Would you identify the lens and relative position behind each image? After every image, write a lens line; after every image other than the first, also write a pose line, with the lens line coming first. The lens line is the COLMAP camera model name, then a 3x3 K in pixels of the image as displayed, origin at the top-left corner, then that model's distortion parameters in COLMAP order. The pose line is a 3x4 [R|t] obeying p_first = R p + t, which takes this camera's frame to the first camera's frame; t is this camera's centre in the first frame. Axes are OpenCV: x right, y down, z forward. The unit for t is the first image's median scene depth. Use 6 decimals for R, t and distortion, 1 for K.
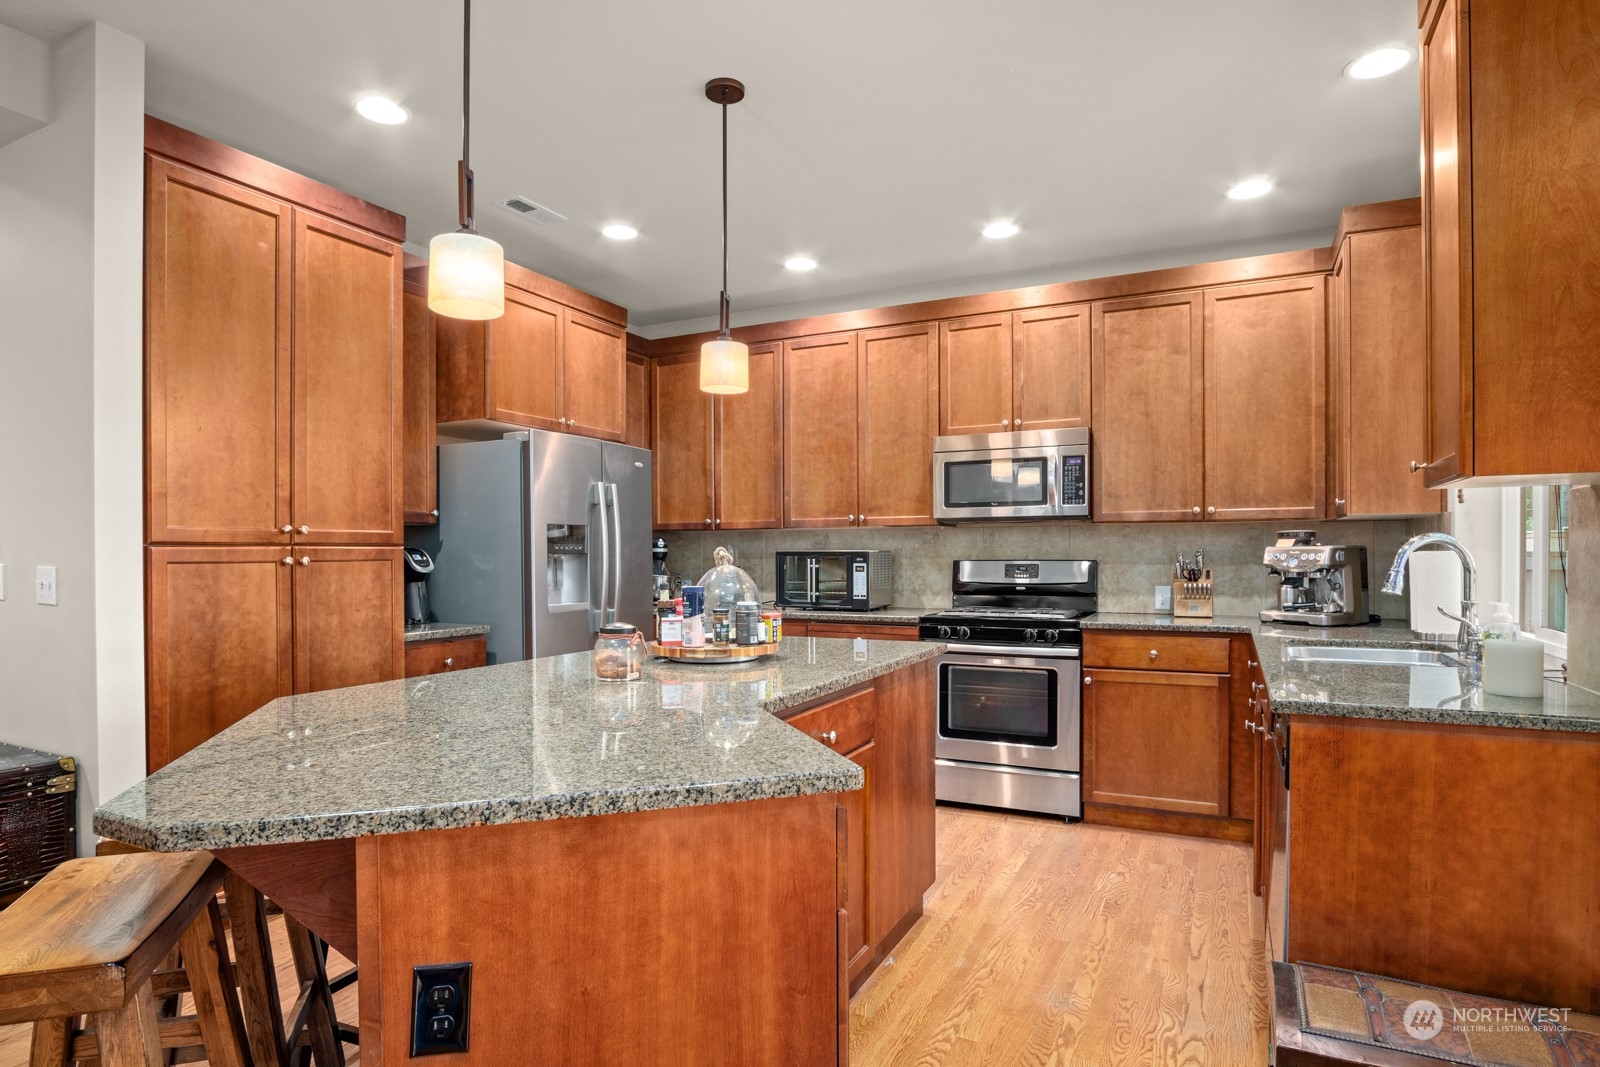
lens RADIAL K [[872.3, 0, 802.4], [0, 872.3, 538.1], [0, 0, 1]] dist [-0.030235, 0.005839]
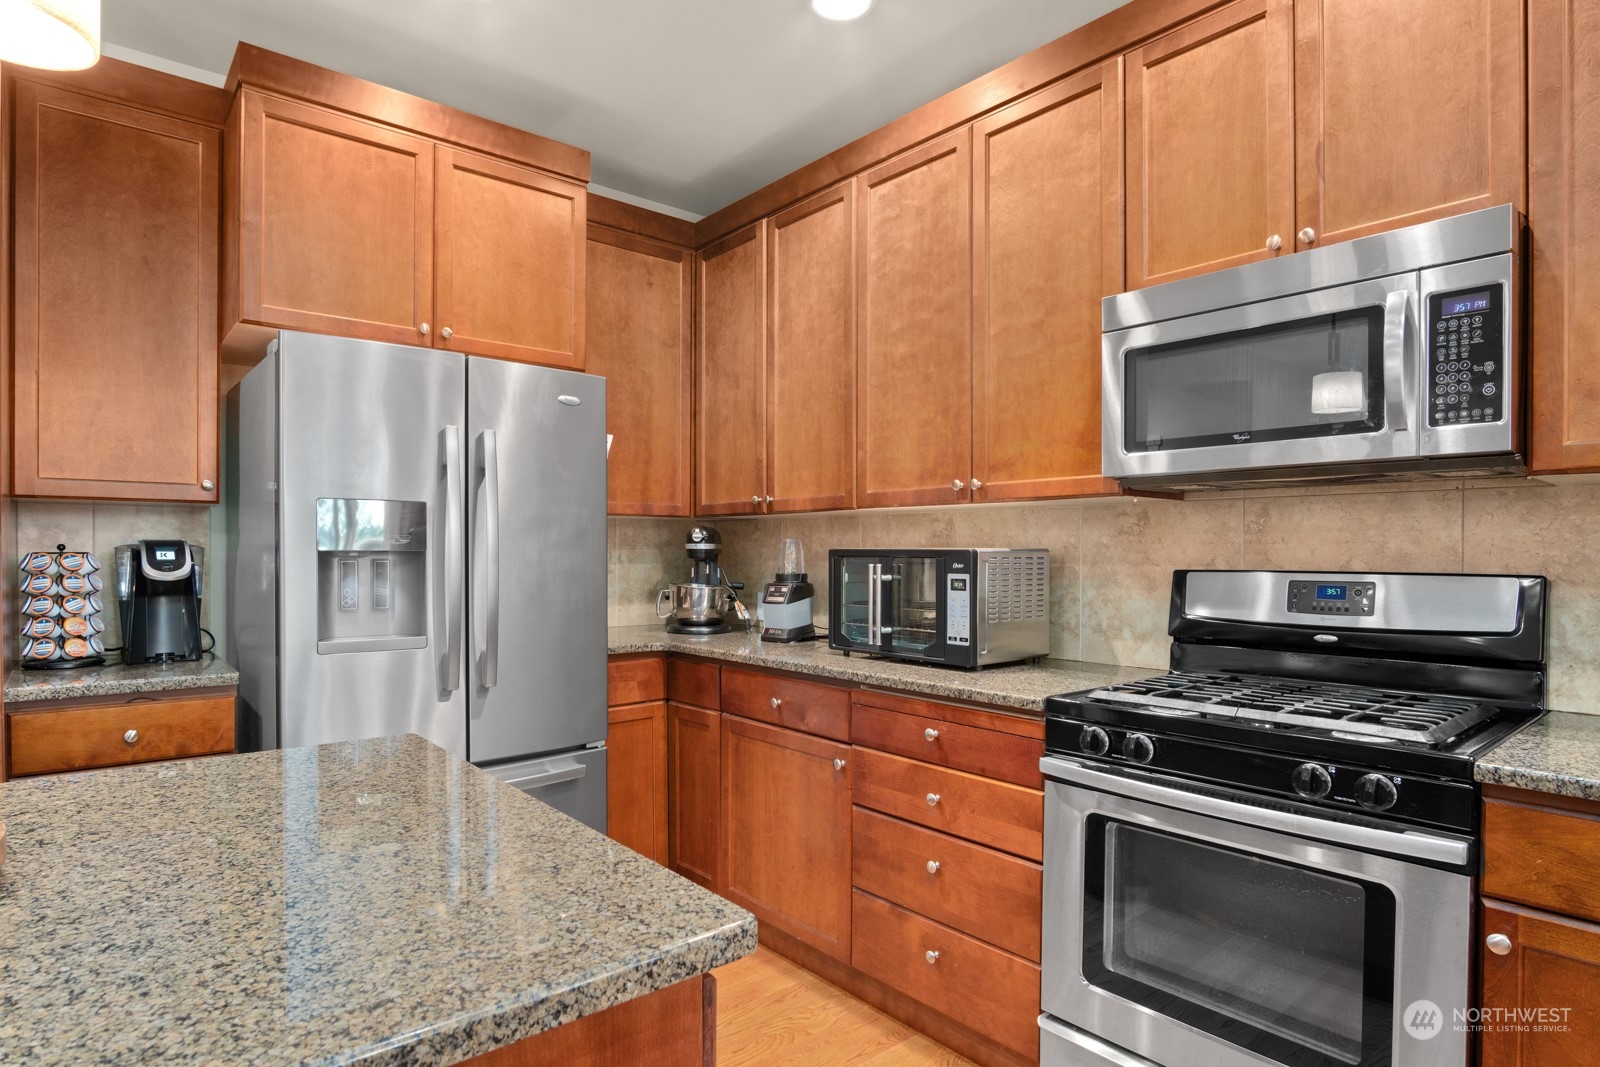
lens RADIAL K [[872.3, 0, 794.4], [0, 872.3, 547.0], [0, 0, 1]] dist [-0.030235, 0.005839]
pose [[0.916525, 0.004065, -0.399956, 0.175141], [0.001136, 0.999918, 0.012765, 0.006953], [0.399975, -0.012154, 0.916446, 0.492743]]
